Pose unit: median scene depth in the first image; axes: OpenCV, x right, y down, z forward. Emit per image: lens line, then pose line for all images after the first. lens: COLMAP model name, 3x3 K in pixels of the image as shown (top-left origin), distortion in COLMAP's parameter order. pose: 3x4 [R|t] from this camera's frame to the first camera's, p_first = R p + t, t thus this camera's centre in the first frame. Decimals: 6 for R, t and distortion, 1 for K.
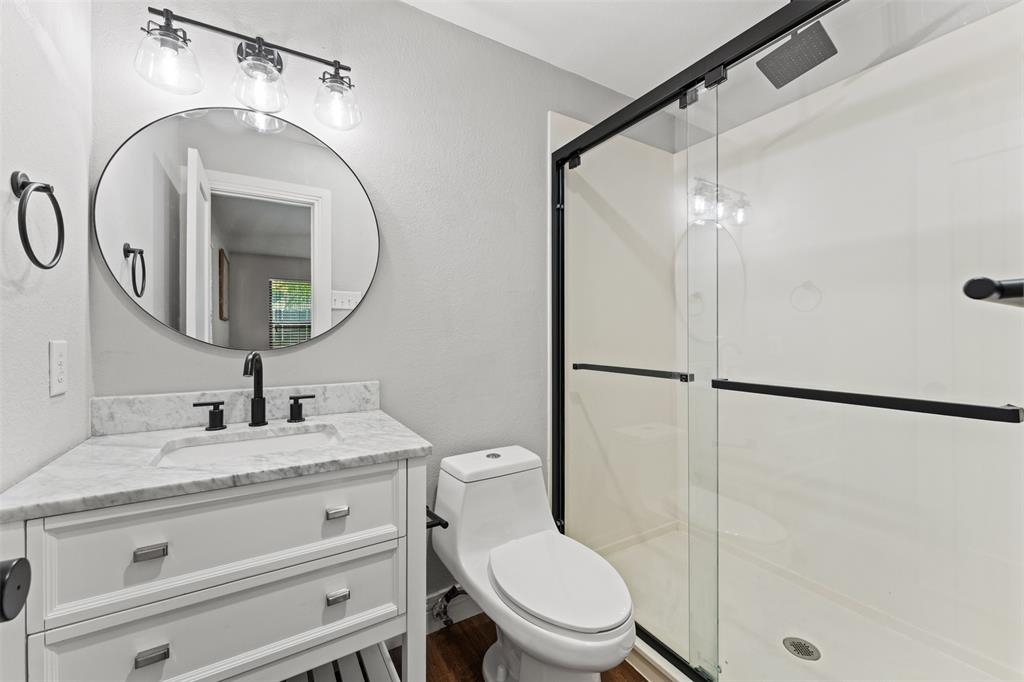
lens RADIAL K [[407.7, 0, 510.1], [0, 407.7, 335.9], [0, 0, 1]] dist [-0.003159, 0.000135]
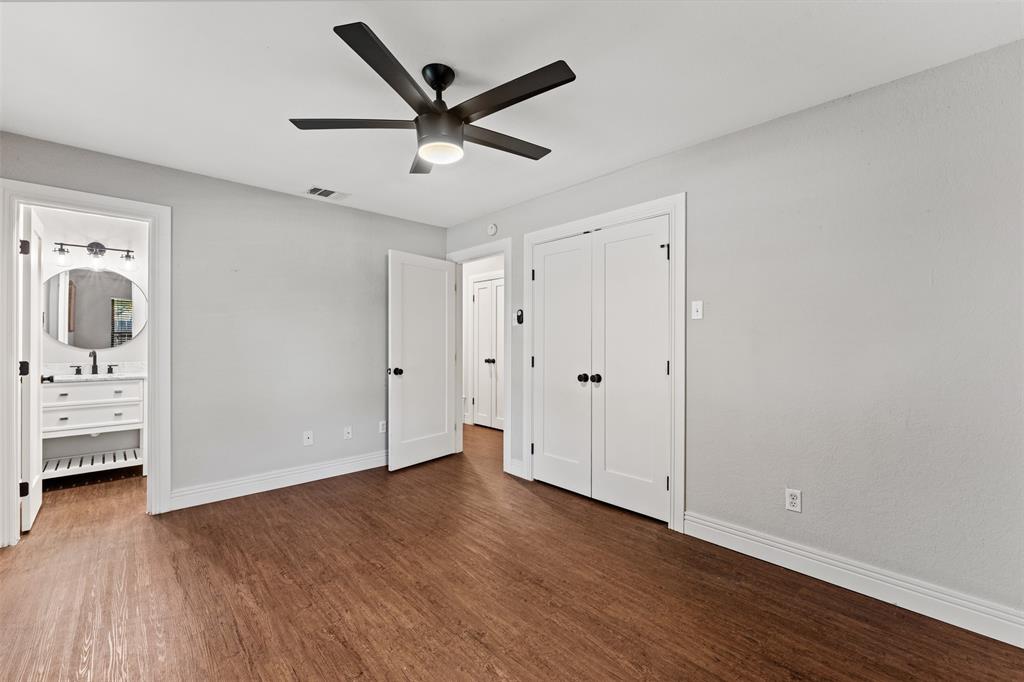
lens RADIAL K [[407.7, 0, 504.3], [0, 407.7, 338.7], [0, 0, 1]] dist [-0.003159, 0.000135]
pose [[0.976648, -0.002285, 0.214835, 1.780759], [0.004804, 0.999926, -0.011203, 0.003580], [-0.214794, 0.011974, 0.976586, -2.721093]]
